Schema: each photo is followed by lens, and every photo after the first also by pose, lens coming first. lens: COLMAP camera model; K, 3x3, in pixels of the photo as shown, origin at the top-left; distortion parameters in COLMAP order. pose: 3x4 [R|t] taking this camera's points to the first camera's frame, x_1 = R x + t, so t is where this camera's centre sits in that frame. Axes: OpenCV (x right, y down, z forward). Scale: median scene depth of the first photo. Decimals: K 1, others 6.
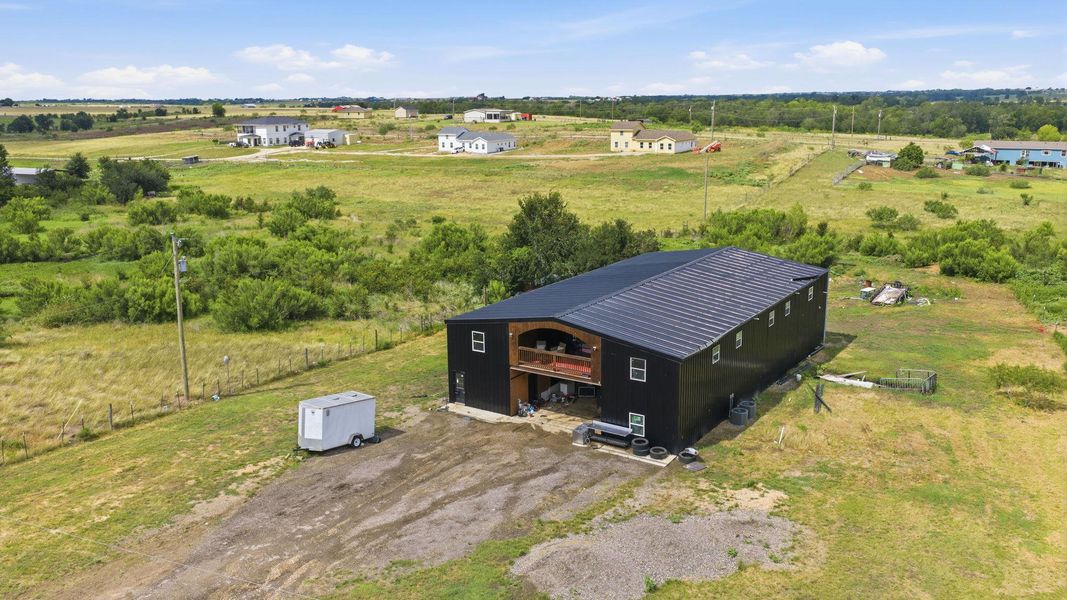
lens RADIAL K [[885.5, 0, 533.8], [0, 885.5, 300.3], [0, 0, 1]] dist [0.002433, -0.001104]
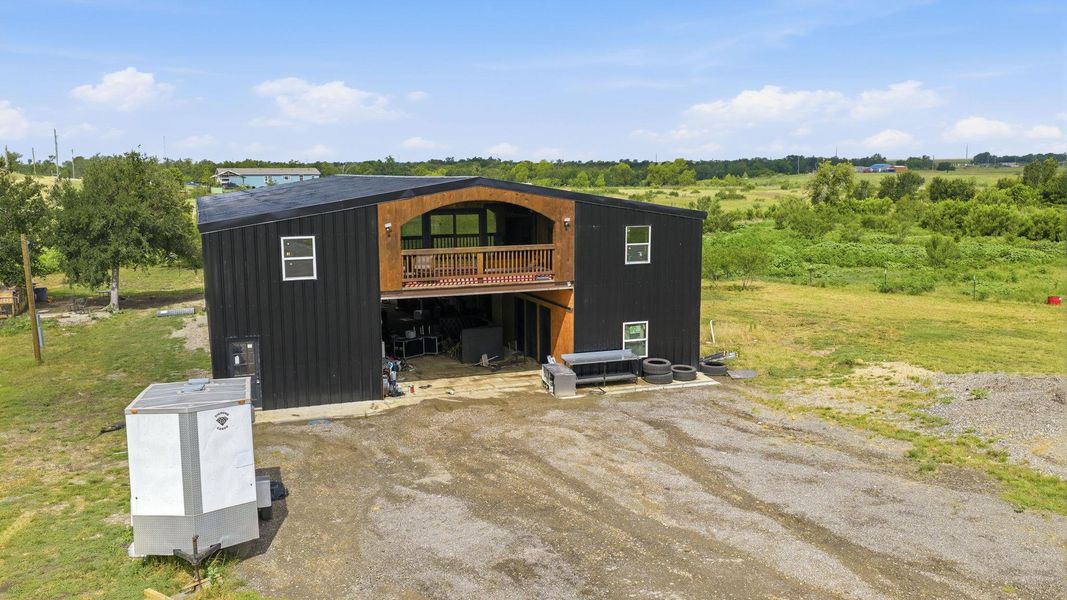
lens RADIAL K [[885.5, 0, 533.6], [0, 885.5, 300.3], [0, 0, 1]] dist [0.002433, -0.001104]
pose [[0.583839, -0.109683, 0.804426, -0.413058], [0.181827, 0.983328, 0.002109, 0.100955], [-0.791246, 0.145035, 0.594049, 0.700467]]
